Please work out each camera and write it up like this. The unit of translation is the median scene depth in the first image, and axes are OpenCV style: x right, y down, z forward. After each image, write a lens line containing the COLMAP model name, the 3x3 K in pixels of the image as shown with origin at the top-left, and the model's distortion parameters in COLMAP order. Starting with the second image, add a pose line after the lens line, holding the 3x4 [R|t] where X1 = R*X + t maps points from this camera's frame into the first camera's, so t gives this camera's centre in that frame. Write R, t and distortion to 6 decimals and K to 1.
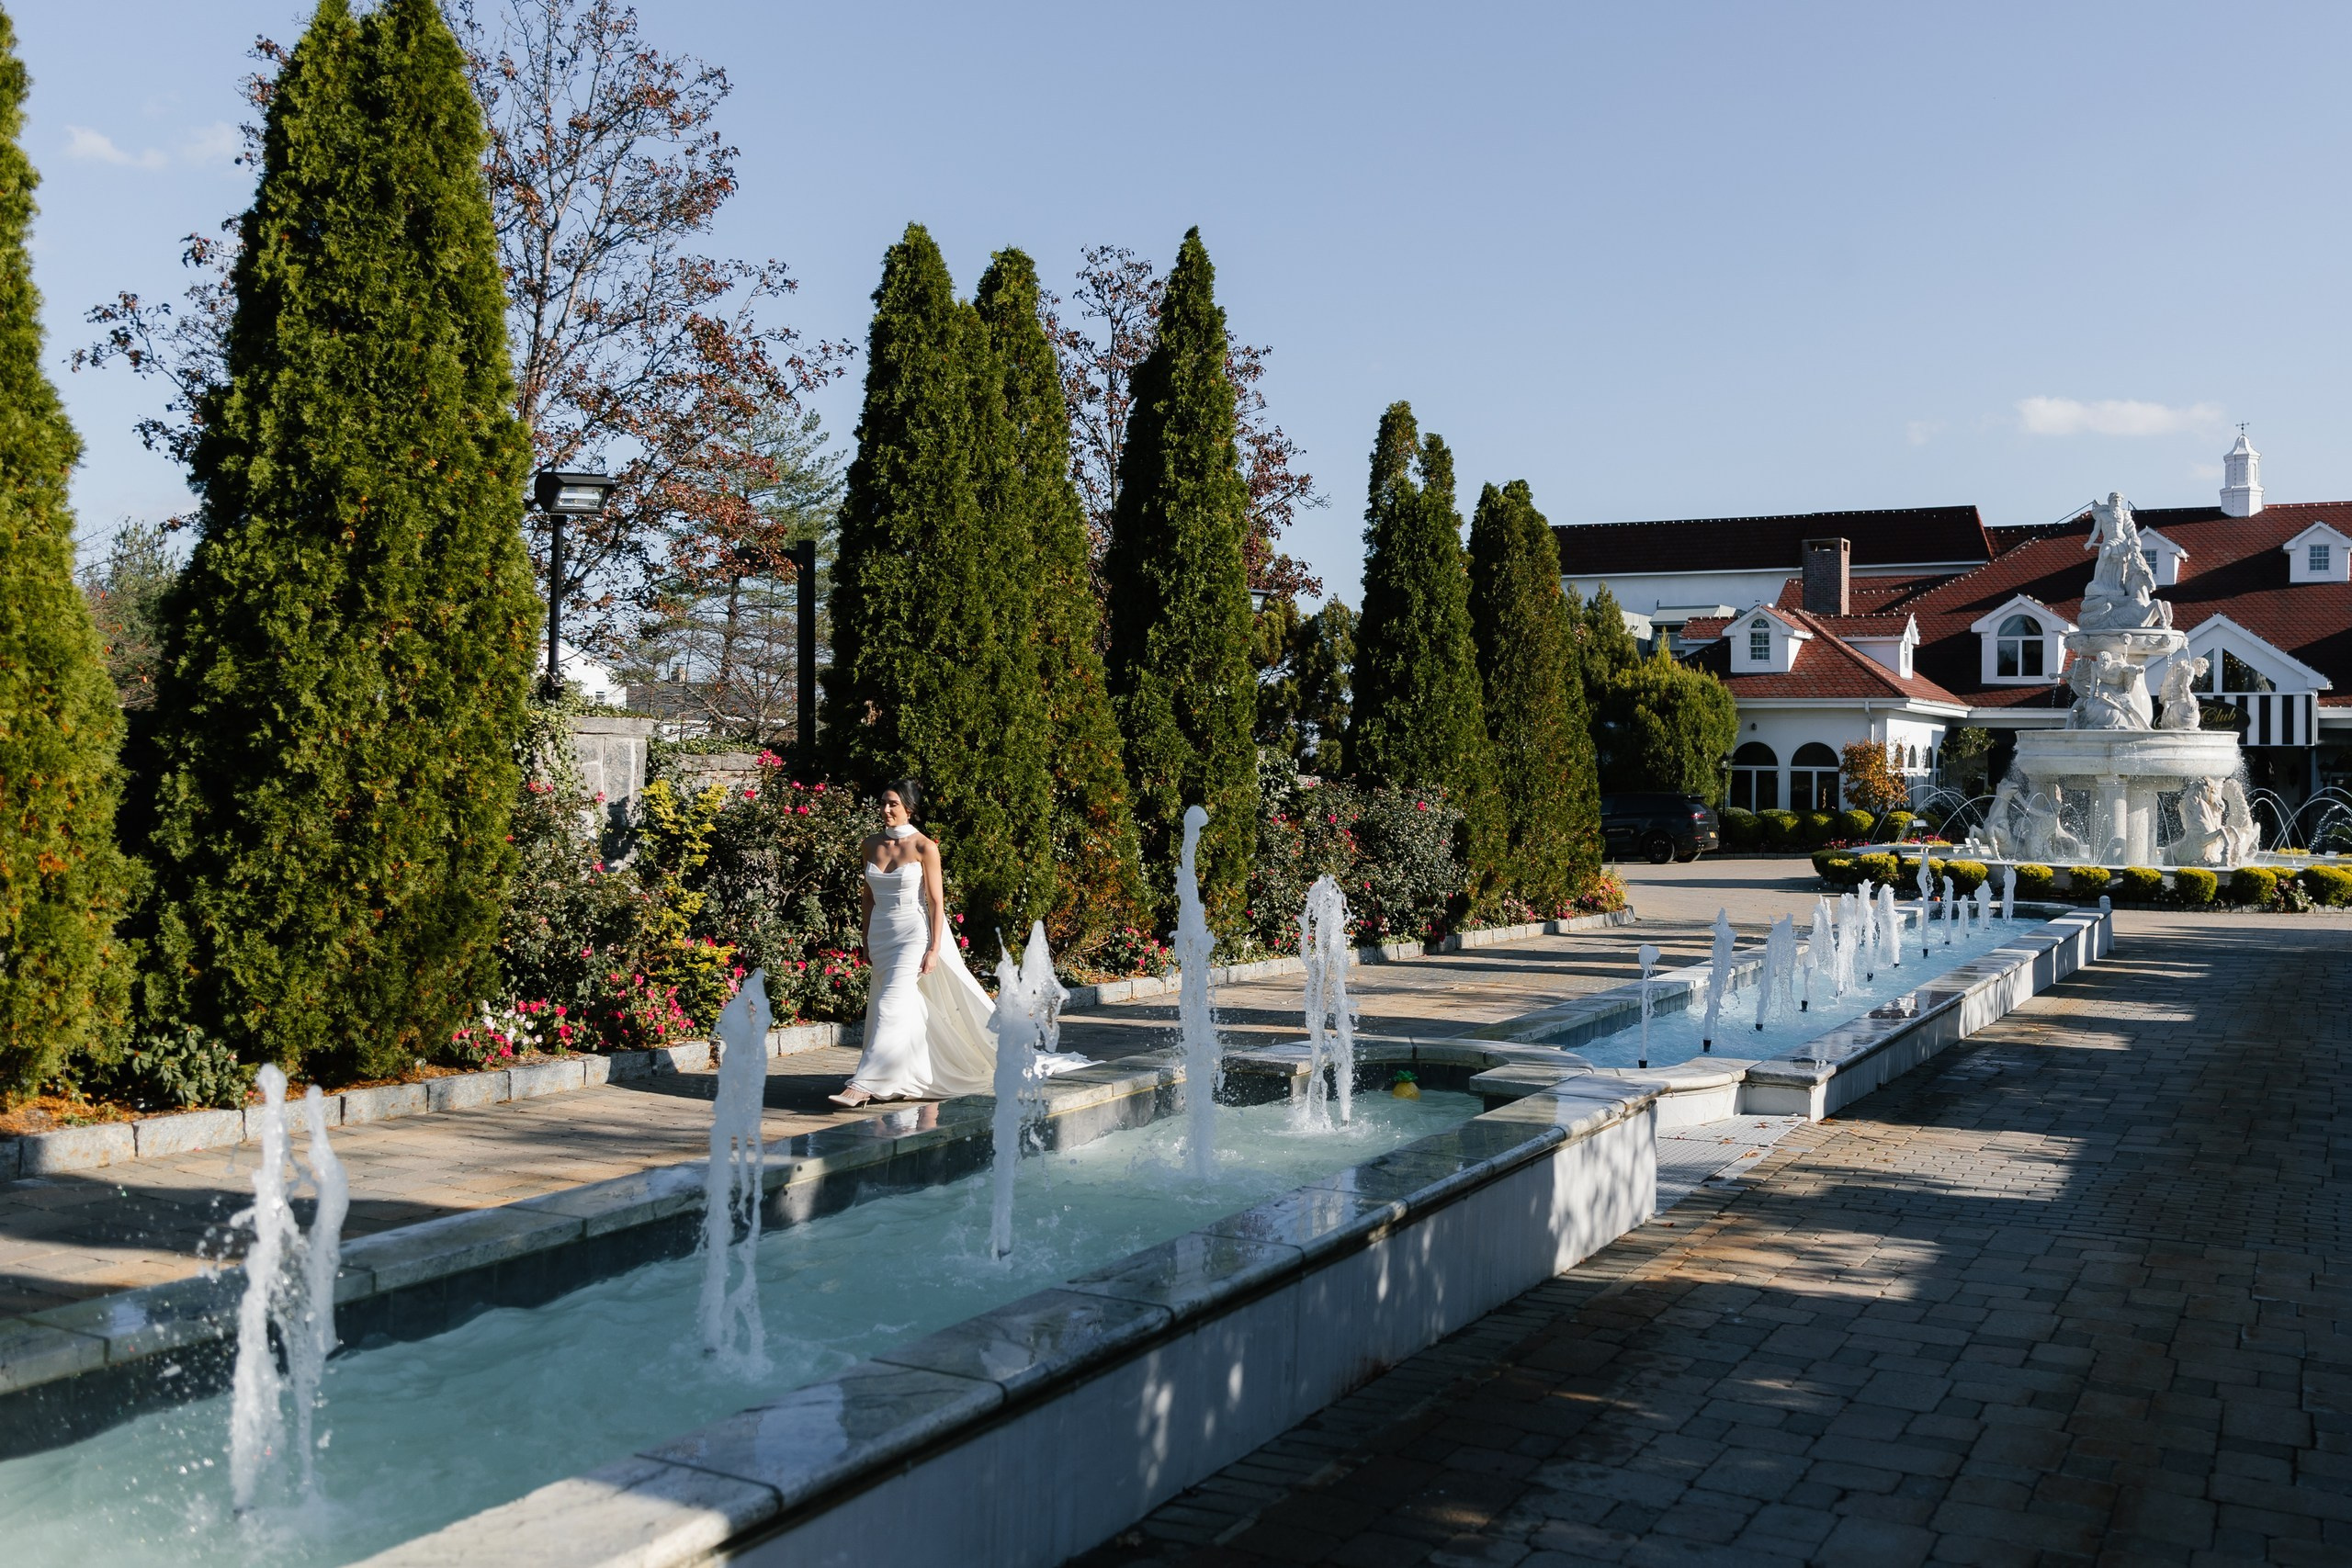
lens RADIAL K [[2091.3, 0, 1303.0], [0, 2091.3, 778.0], [0, 0, 1]] dist [0.000583, -0.006227]
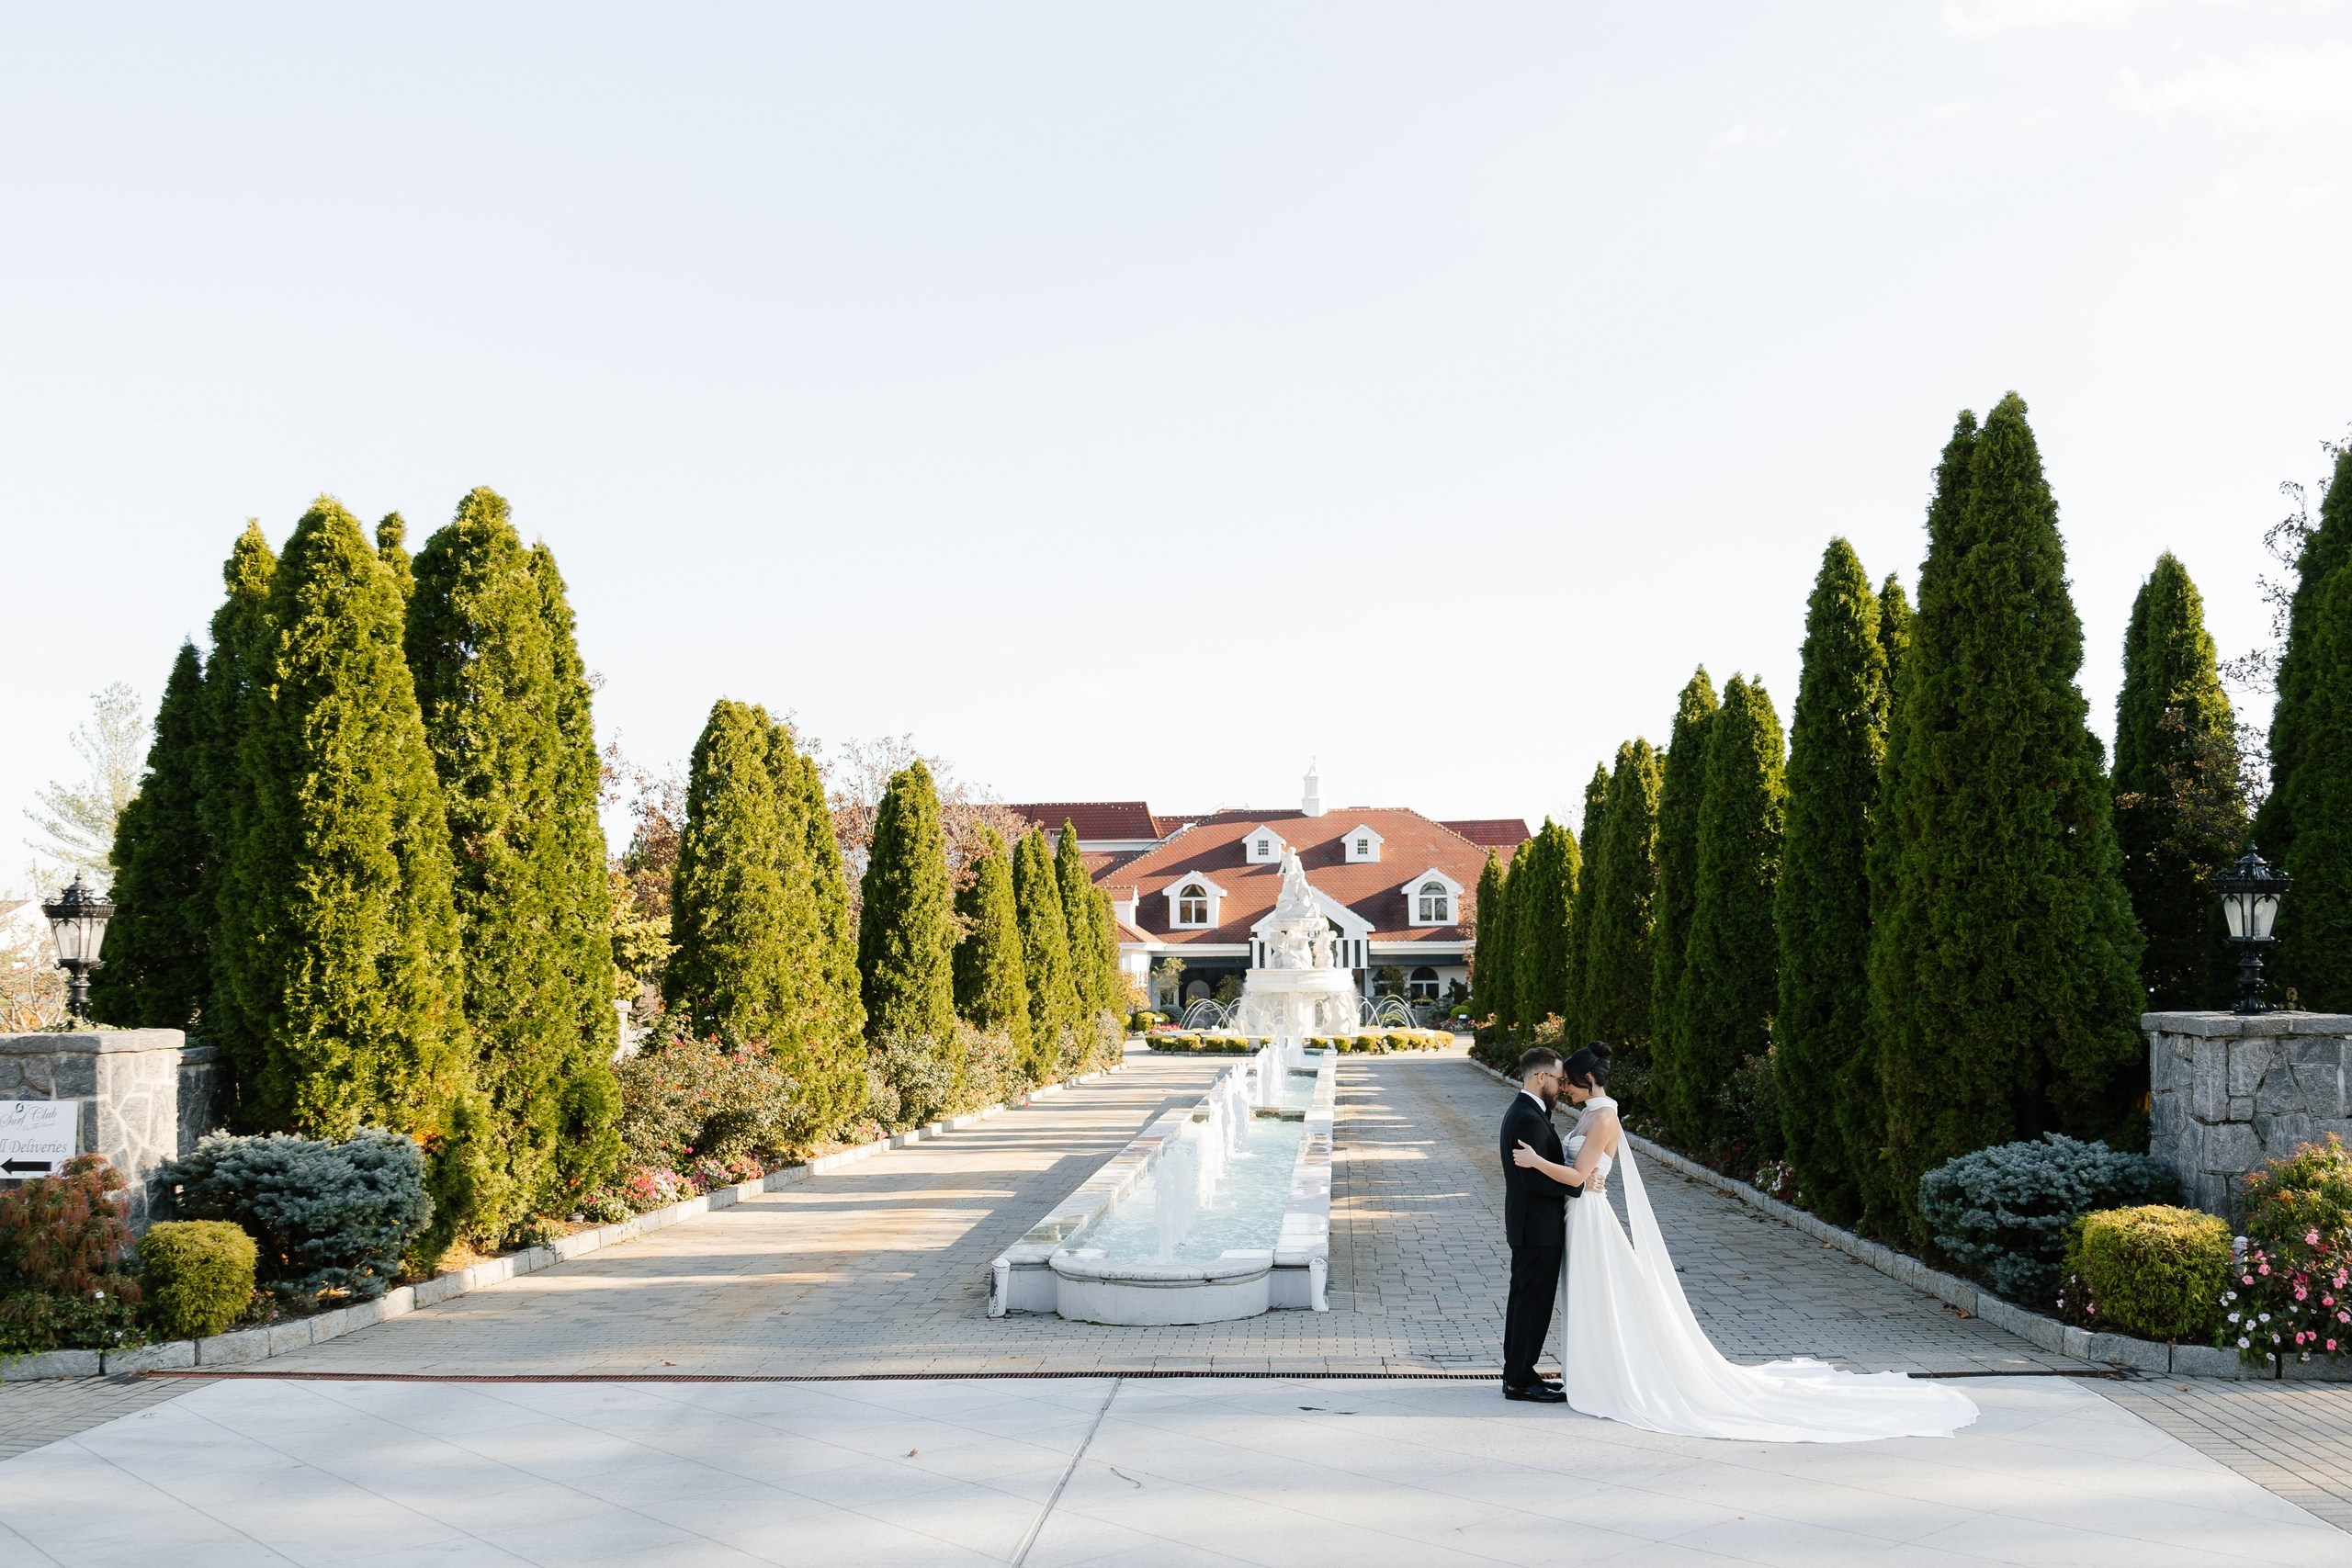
lens RADIAL K [[2085.0, 0, 1170.8], [0, 2085.0, 899.1], [0, 0, 1]] dist [0.003761, 0.000548]
pose [[0.927992, -0.009676, 0.372474, -0.285703], [0.024791, 0.999051, -0.035813, -0.013136], [-0.371774, 0.042468, 0.927352, -0.495744]]
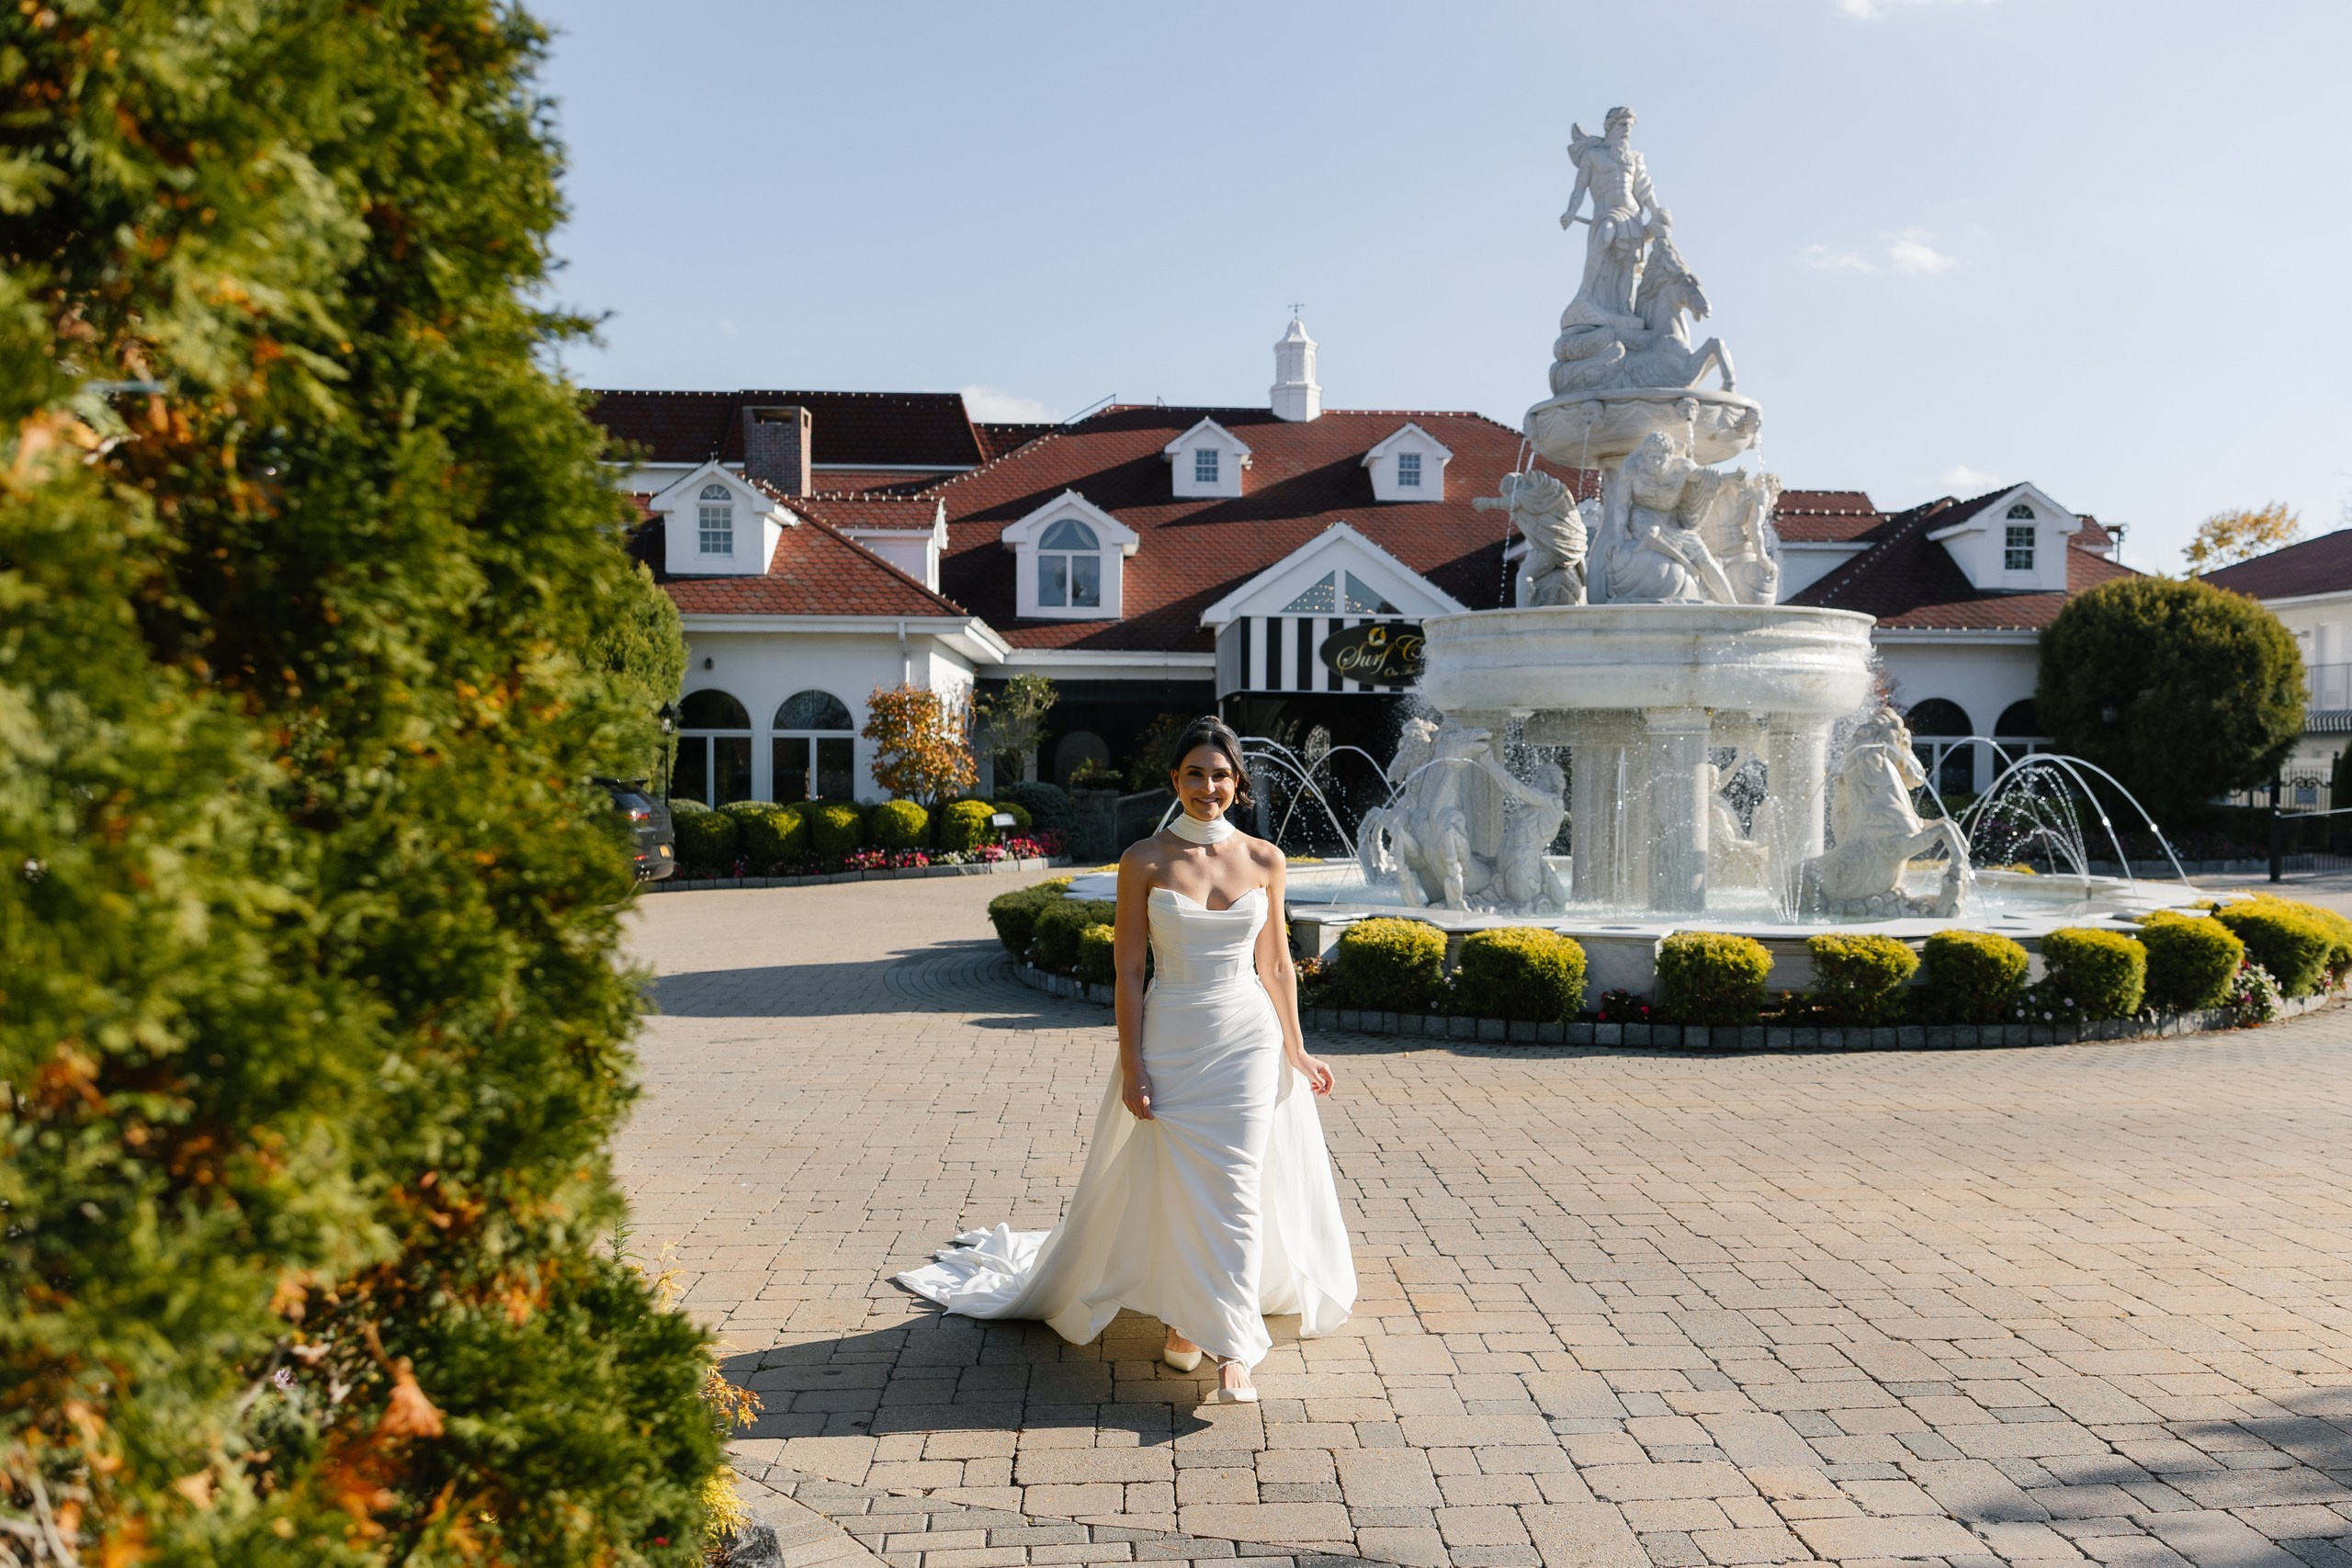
lens RADIAL K [[2038.6, 0, 1333.5], [0, 2038.6, 785.9], [0, 0, 1]] dist [0.013157, -0.022060]
pose [[0.847212, -0.016583, 0.530997, 0.057217], [0.012202, 0.999856, 0.011757, 0.005693], [-0.531115, -0.003482, 0.847292, 0.415042]]
